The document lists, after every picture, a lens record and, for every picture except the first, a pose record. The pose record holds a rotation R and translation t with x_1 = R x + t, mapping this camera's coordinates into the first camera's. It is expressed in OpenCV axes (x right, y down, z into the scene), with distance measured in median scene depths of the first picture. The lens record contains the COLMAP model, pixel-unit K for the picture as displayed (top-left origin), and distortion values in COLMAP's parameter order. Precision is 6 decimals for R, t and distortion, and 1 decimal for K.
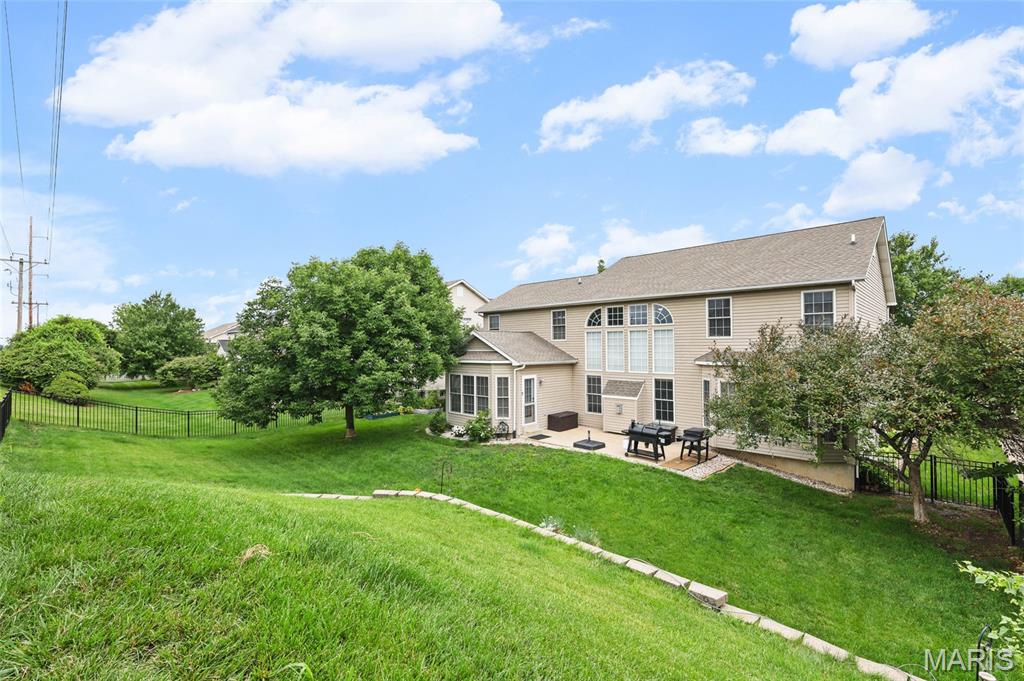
lens RADIAL K [[440.3, 0, 490.0], [0, 440.3, 341.8], [0, 0, 1]] dist [0.009998, -0.000028]
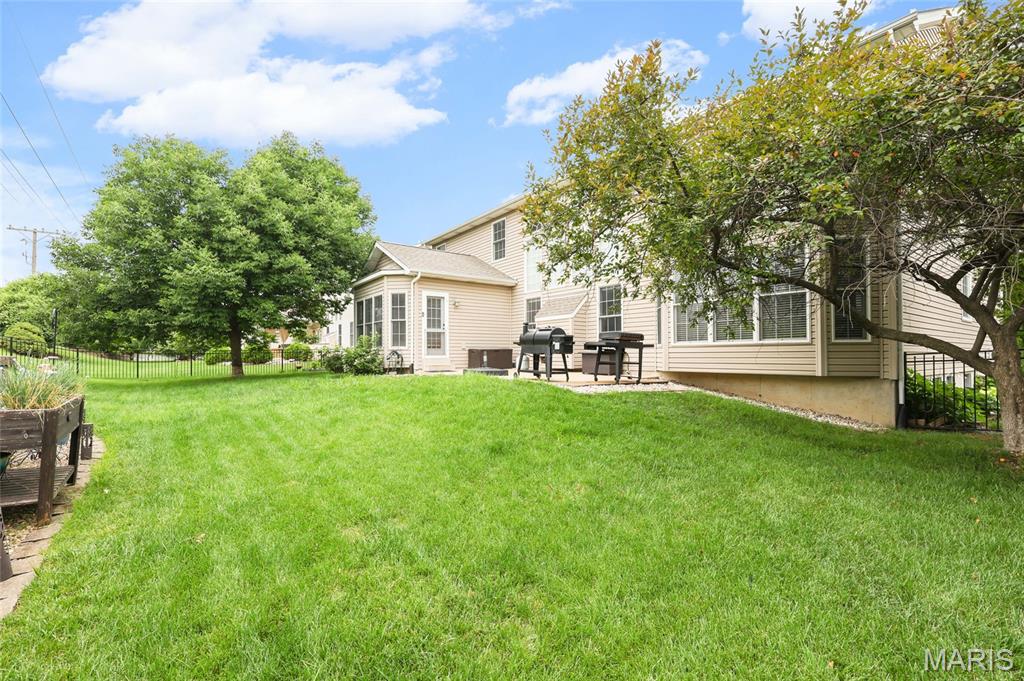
lens RADIAL K [[440.3, 0, 490.0], [0, 440.3, 341.8], [0, 0, 1]] dist [0.009998, -0.000028]
pose [[0.988071, 0.000649, -0.153999, 0.300206], [-0.003049, 0.999878, -0.015350, 0.173770], [0.153970, 0.015637, 0.987952, 0.279777]]
